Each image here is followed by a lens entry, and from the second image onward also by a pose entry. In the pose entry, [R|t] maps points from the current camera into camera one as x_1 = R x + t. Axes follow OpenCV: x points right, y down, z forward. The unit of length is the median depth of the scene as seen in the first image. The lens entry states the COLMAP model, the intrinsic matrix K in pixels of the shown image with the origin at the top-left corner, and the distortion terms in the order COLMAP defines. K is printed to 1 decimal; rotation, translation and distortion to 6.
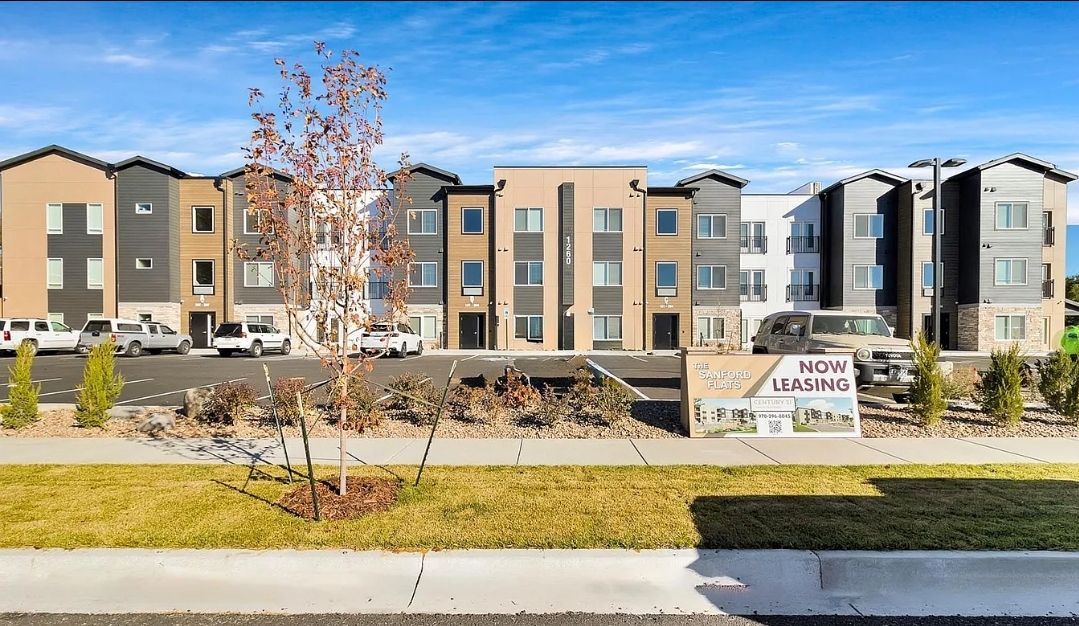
lens RADIAL K [[446.5, 0, 542.4], [0, 446.5, 327.8], [0, 0, 1]] dist [0.001390, 0.000129]
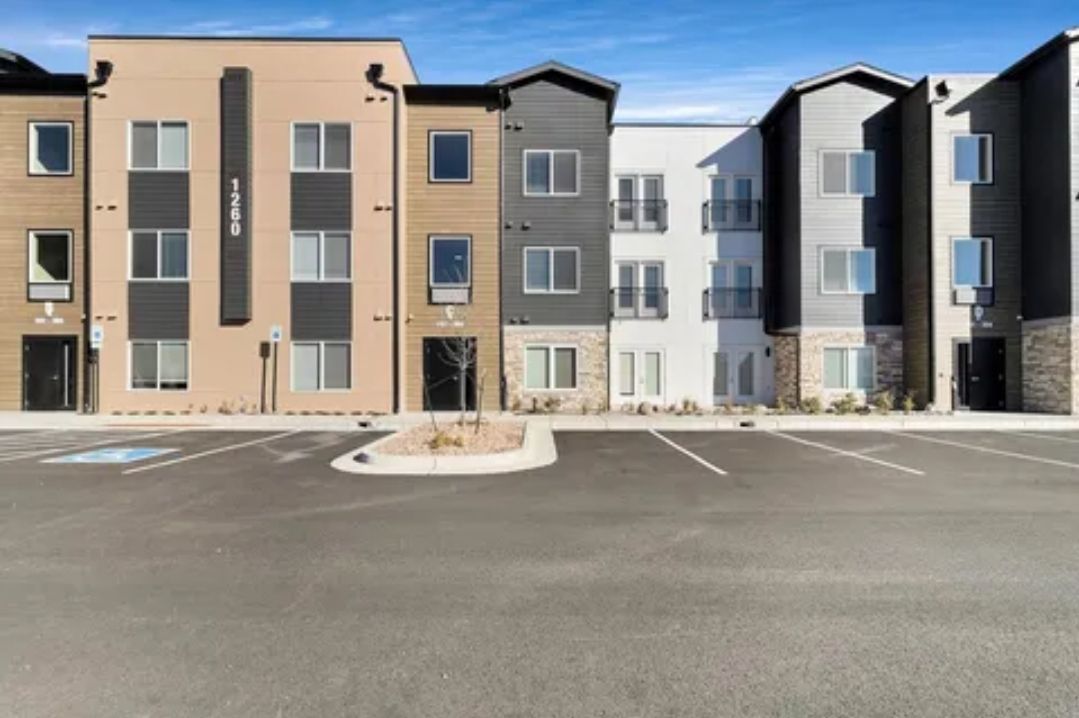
lens RADIAL K [[467.7, 0, 539.5], [0, 467.7, 359.0], [0, 0, 1]] dist [0.000593, -0.000125]
pose [[0.999852, 0.000677, 0.017202, 0.373328], [-0.000312, 0.999776, -0.021183, 0.002558], [-0.017212, 0.021175, 0.999628, 0.480049]]
